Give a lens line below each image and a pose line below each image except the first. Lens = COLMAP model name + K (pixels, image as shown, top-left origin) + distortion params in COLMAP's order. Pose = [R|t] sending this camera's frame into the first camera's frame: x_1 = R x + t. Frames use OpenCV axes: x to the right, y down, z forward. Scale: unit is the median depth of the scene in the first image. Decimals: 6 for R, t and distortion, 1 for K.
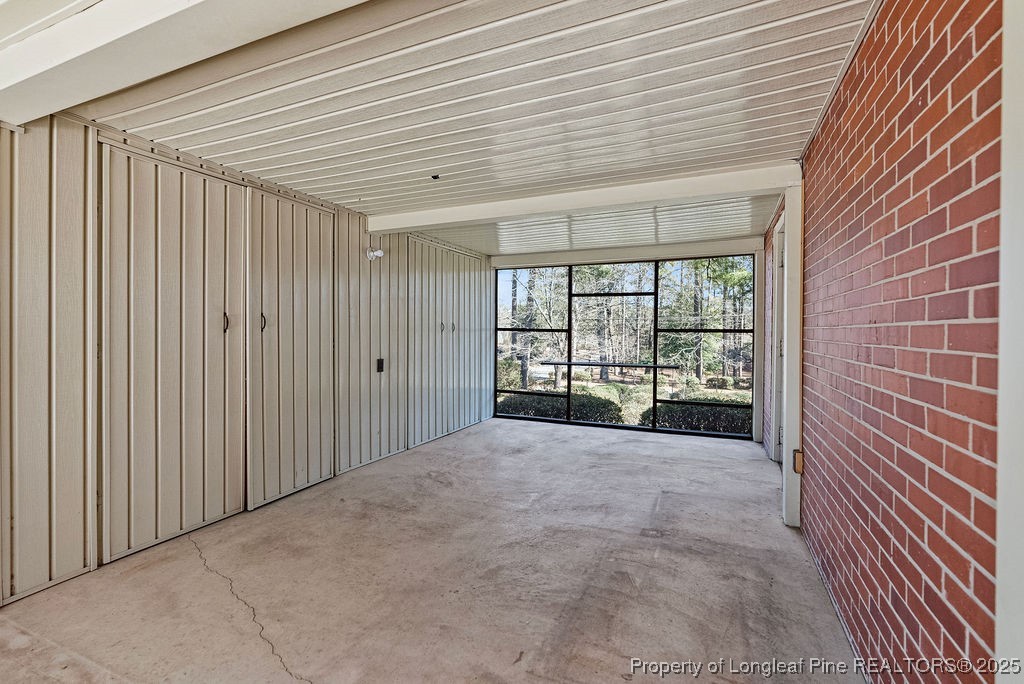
lens RADIAL K [[470.5, 0, 512.2], [0, 470.5, 331.4], [0, 0, 1]] dist [-0.007974, 0.006307]
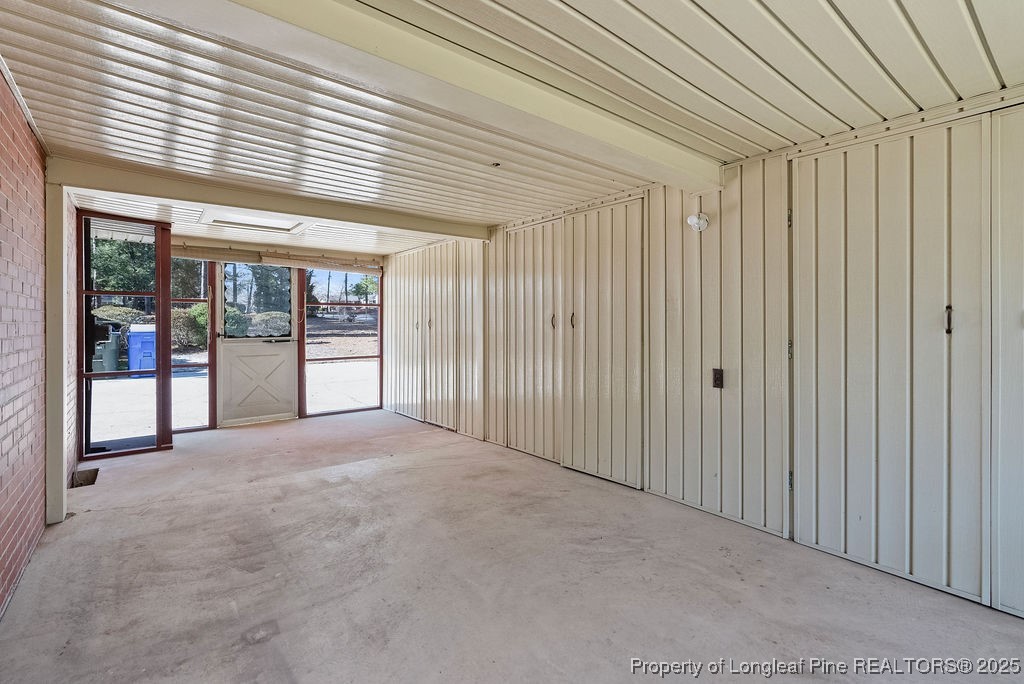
lens RADIAL K [[470.5, 0, 512.2], [0, 470.5, 331.4], [0, 0, 1]] dist [-0.007974, 0.006307]
pose [[-0.472107, 0.007637, -0.881508, 0.725101], [-0.001837, 0.999952, 0.009647, -0.003846], [0.881539, 0.006174, -0.472070, 1.654686]]
